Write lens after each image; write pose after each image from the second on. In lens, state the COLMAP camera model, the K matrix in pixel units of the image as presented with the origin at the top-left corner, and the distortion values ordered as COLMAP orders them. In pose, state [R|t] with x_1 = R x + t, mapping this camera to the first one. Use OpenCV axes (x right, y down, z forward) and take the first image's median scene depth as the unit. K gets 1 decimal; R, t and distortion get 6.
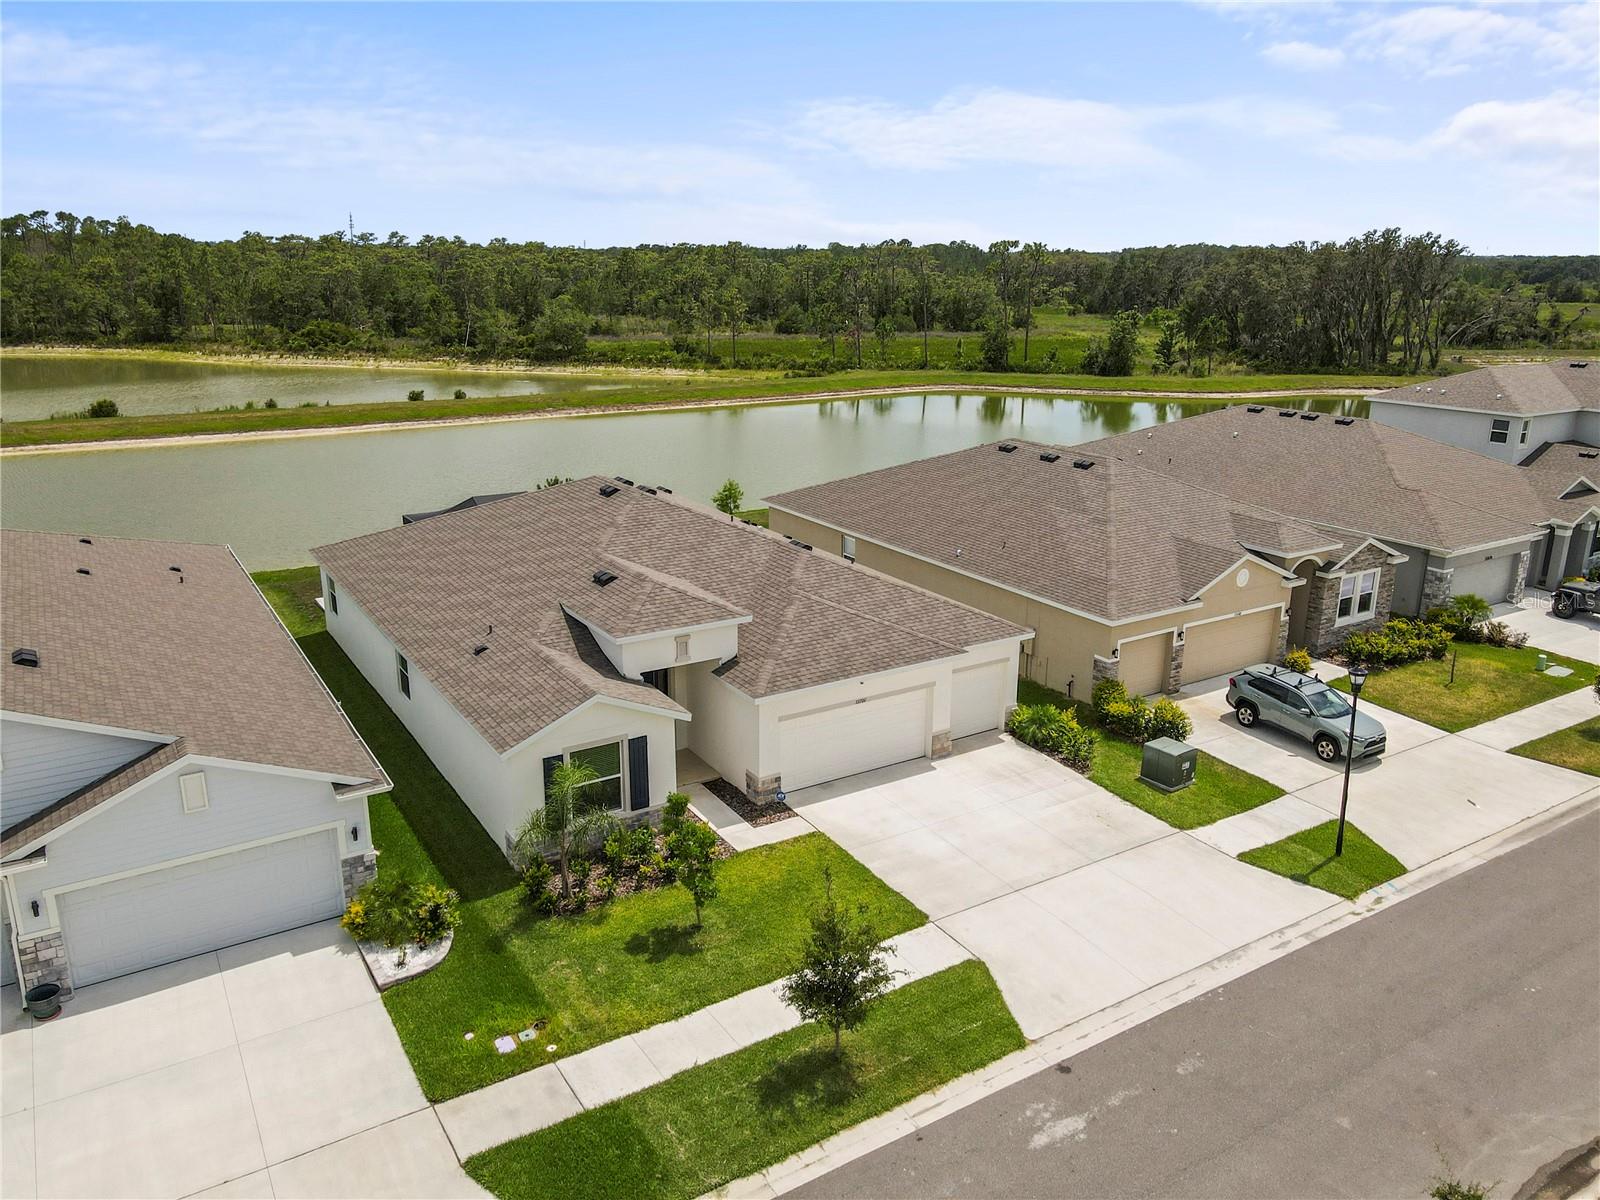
lens RADIAL K [[1175.0, 0, 806.3], [0, 1175.0, 593.6], [0, 0, 1]] dist [0.009163, 0.012480]
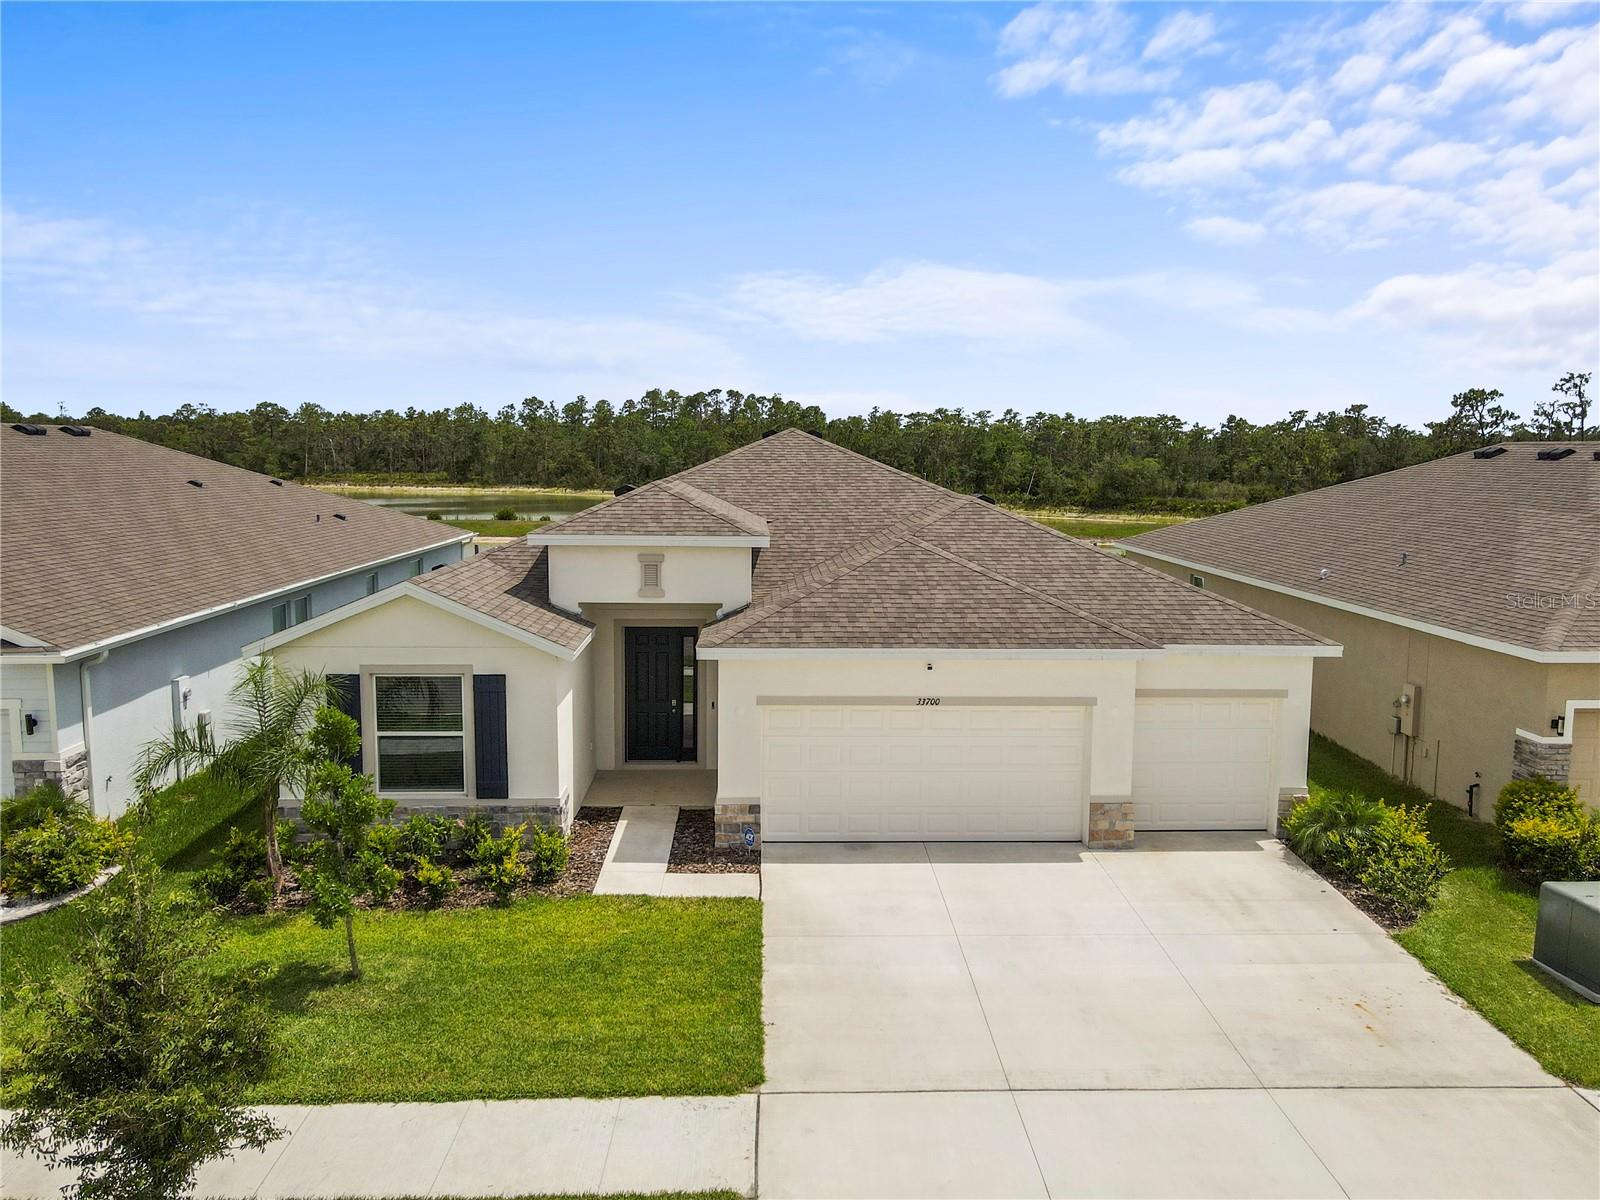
lens RADIAL K [[1175.0, 0, 807.7], [0, 1175.0, 591.6], [0, 0, 1]] dist [0.009163, 0.012480]
pose [[0.864105, 0.059117, -0.499828, 0.257987], [-0.141653, 0.981501, -0.128804, 0.113518], [0.482967, 0.182102, 0.856494, 0.456313]]
